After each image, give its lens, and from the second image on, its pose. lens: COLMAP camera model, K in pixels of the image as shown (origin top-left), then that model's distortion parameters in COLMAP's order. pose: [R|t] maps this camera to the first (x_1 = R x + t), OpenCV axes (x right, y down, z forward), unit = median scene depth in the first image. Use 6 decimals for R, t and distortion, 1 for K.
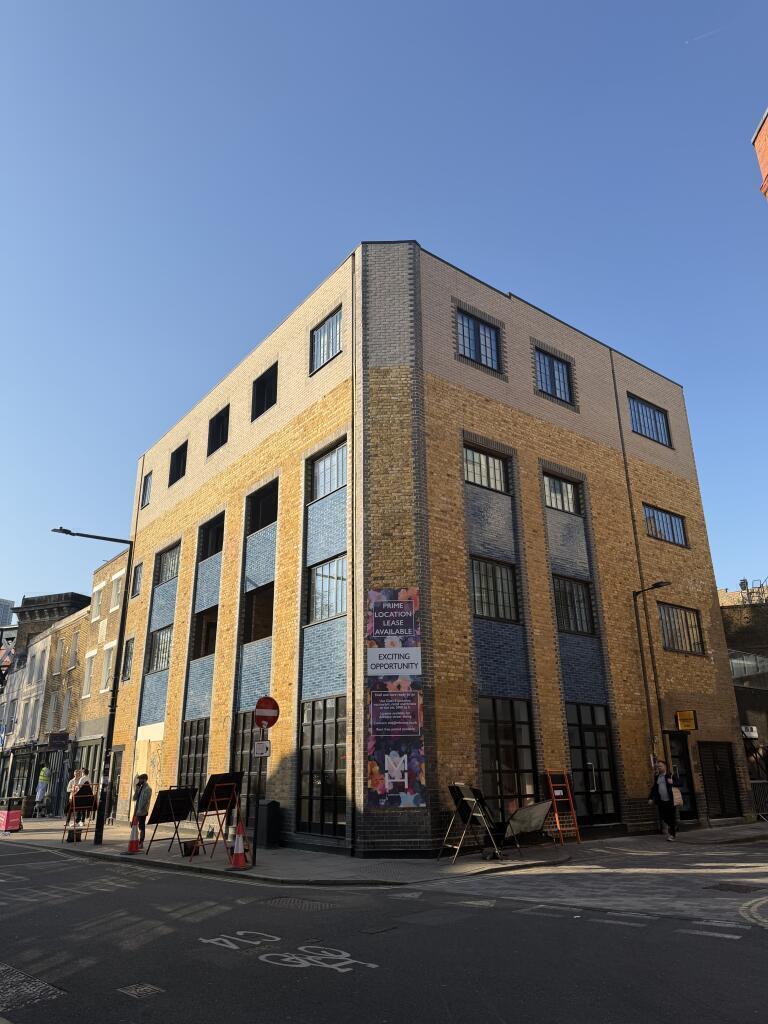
lens RADIAL K [[730.4, 0, 384.0], [0, 730.4, 512.0], [0, 0, 1]] dist [0.135606, -0.205682]
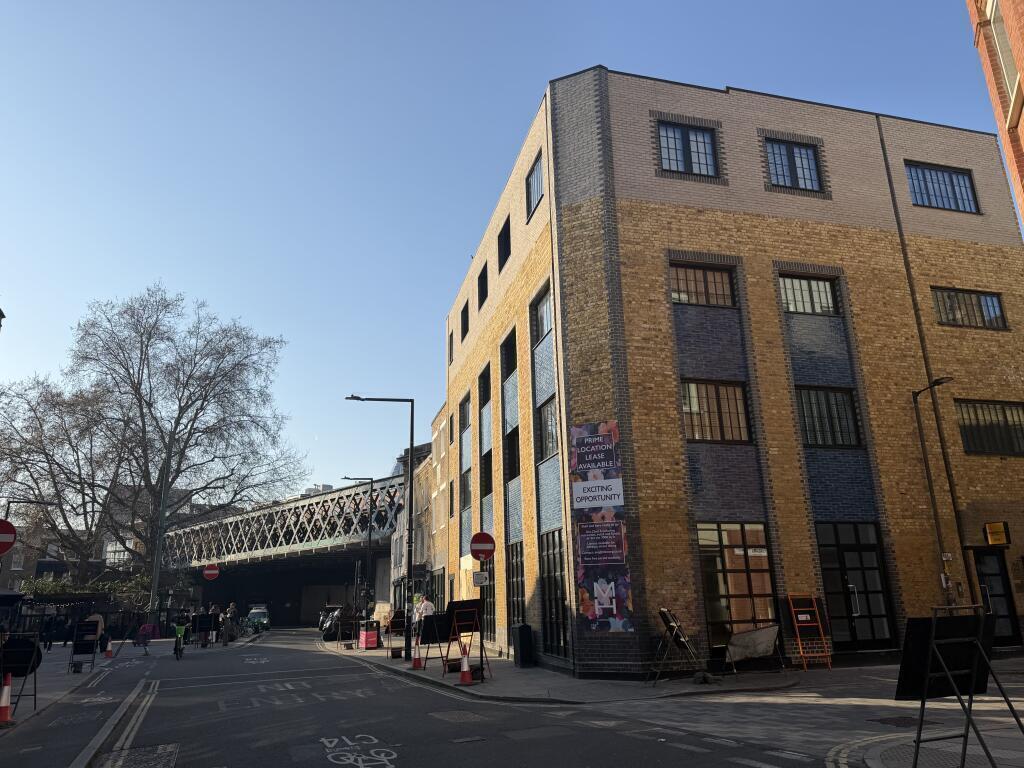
lens RADIAL K [[730.4, 0, 512.0], [0, 730.4, 384.0], [0, 0, 1]] dist [0.135606, -0.205682]
pose [[0.921347, -0.120853, -0.369479, 0.263435], [0.143708, 0.989006, 0.034862, -0.001226], [0.361203, -0.085217, 0.928585, 0.013503]]
